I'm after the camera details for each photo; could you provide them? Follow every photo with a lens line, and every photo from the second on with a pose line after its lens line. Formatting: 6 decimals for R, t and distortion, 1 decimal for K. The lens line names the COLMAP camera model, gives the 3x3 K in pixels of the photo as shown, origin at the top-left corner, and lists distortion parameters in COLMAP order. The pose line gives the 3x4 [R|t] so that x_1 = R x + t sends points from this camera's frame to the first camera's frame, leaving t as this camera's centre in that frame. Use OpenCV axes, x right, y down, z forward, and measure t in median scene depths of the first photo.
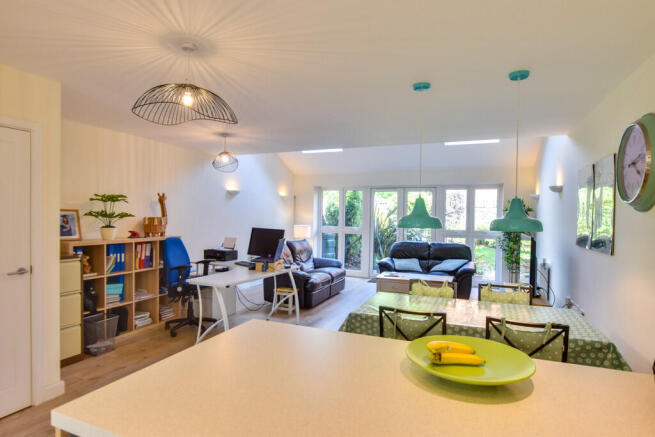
lens RADIAL K [[366.5, 0, 325.8], [0, 366.5, 219.1], [0, 0, 1]] dist [-0.015340, 0.001577]
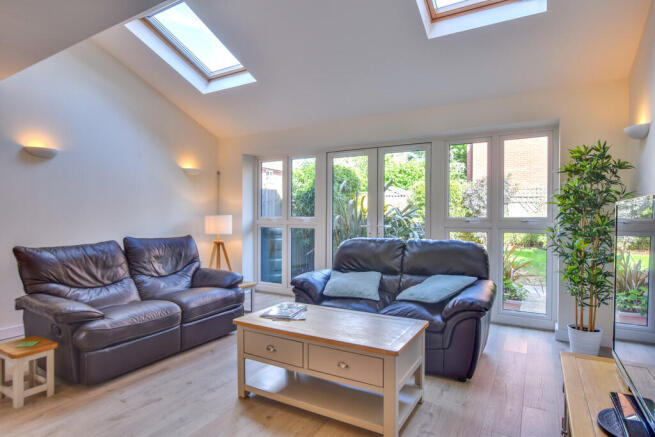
lens RADIAL K [[366.5, 0, 329.3], [0, 366.5, 218.8], [0, 0, 1]] dist [-0.015340, 0.001577]
pose [[0.991810, -0.013013, -0.127058, 0.249015], [0.011827, 0.999879, -0.010083, 0.038996], [0.127174, 0.008498, 0.991844, 0.494390]]
